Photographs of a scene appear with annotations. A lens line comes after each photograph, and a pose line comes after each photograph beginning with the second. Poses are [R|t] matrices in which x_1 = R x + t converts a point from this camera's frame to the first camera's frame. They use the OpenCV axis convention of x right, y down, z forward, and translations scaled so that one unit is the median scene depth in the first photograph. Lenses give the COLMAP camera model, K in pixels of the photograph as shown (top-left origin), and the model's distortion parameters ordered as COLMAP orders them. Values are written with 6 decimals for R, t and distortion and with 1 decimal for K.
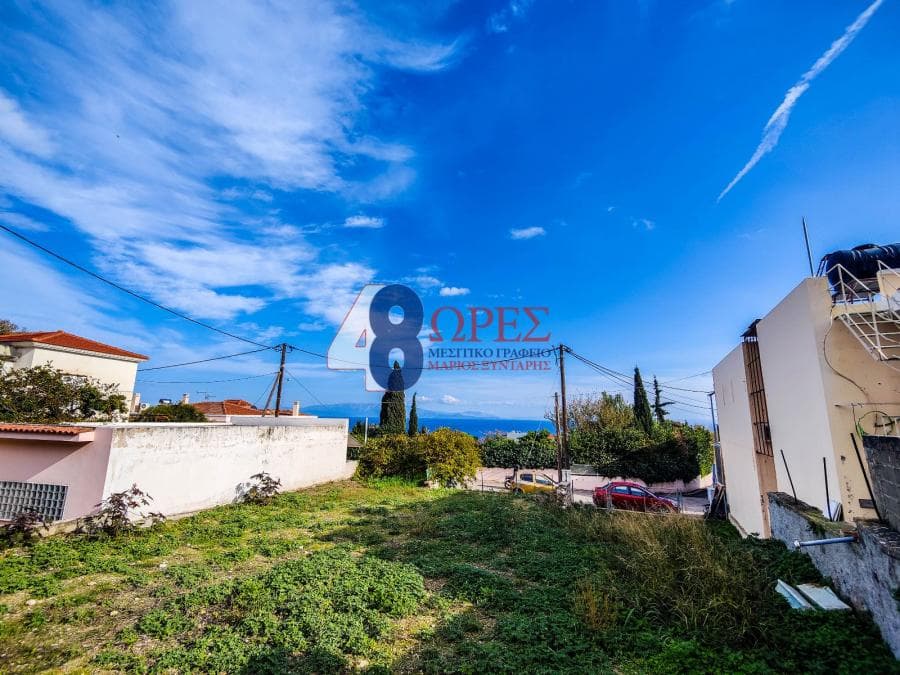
lens RADIAL K [[396.6, 0, 451.9], [0, 396.6, 339.6], [0, 0, 1]] dist [0.023830, -0.021484]
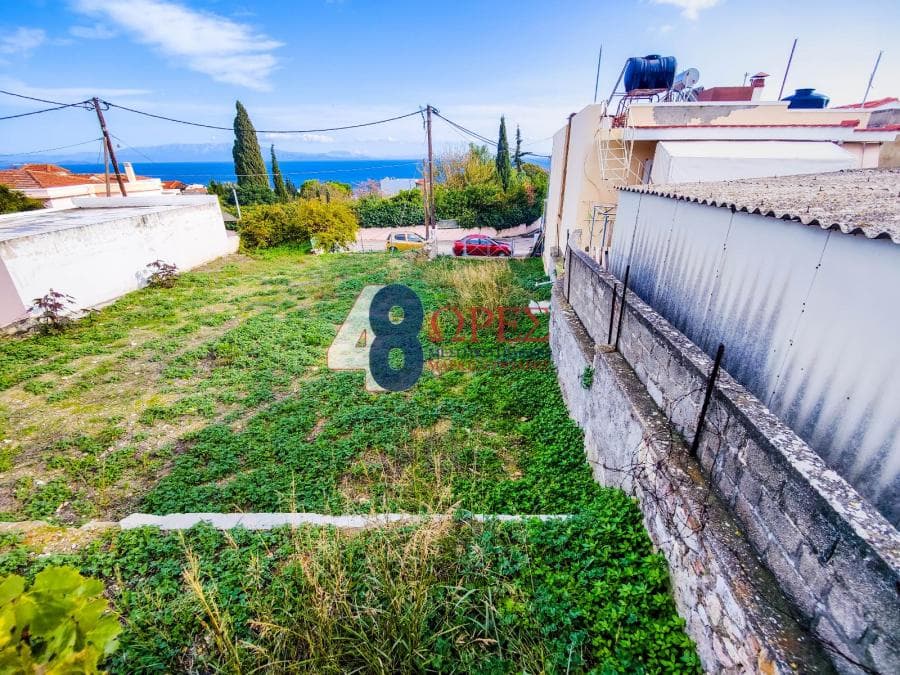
lens RADIAL K [[400.5, 0, 450.0], [0, 400.5, 337.5], [0, 0, 1]] dist [0.029561, -0.022609]
pose [[0.956334, -0.146687, 0.252800, -0.019247], [-0.025727, 0.819333, 0.572741, -0.130679], [-0.291141, -0.554236, 0.779782, -0.183948]]
